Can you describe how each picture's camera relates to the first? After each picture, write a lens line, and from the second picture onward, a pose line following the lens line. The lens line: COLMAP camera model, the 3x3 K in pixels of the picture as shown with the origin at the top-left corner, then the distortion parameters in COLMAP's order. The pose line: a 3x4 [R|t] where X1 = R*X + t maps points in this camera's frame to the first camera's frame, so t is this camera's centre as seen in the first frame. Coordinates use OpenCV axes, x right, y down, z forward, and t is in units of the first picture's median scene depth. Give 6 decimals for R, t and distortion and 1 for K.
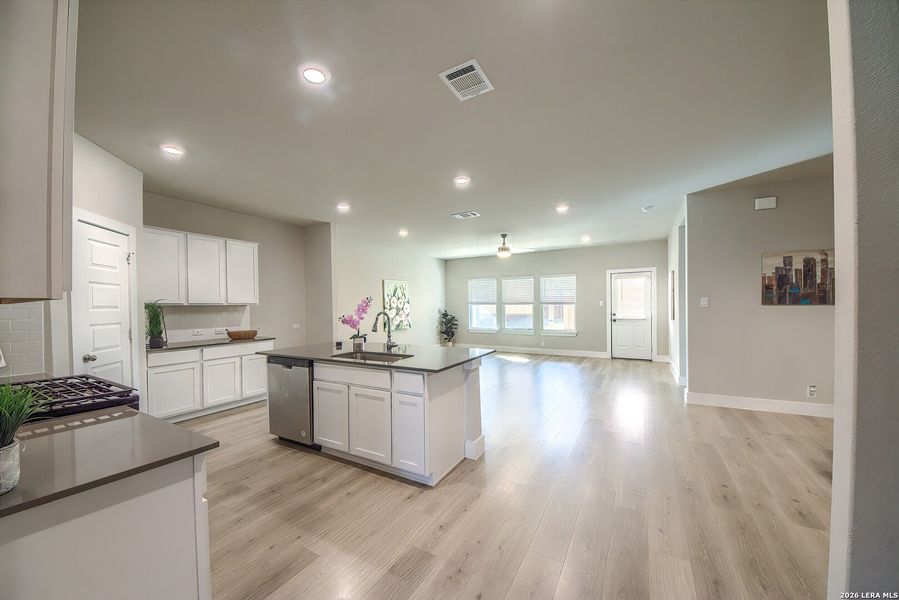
lens RADIAL K [[338.2, 0, 447.6], [0, 338.2, 308.7], [0, 0, 1]] dist [-0.000927, -0.000304]
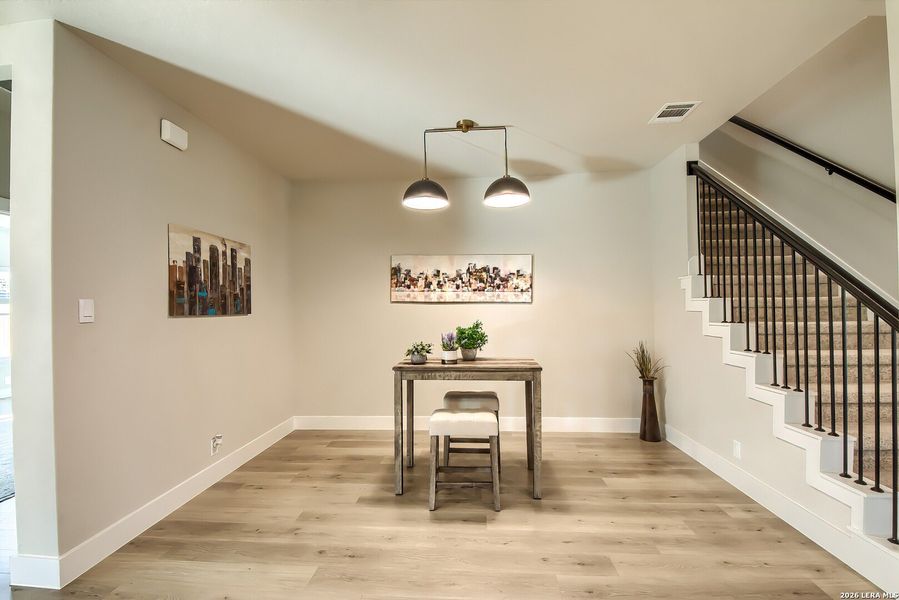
lens RADIAL K [[394.5, 0, 451.7], [0, 394.5, 309.2], [0, 0, 1]] dist [-0.001909, -0.000277]
pose [[-0.431398, 0.022140, 0.901890, 0.080597], [0.028420, 0.999536, -0.010943, -0.001822], [-0.901714, 0.020911, -0.431827, 0.440631]]
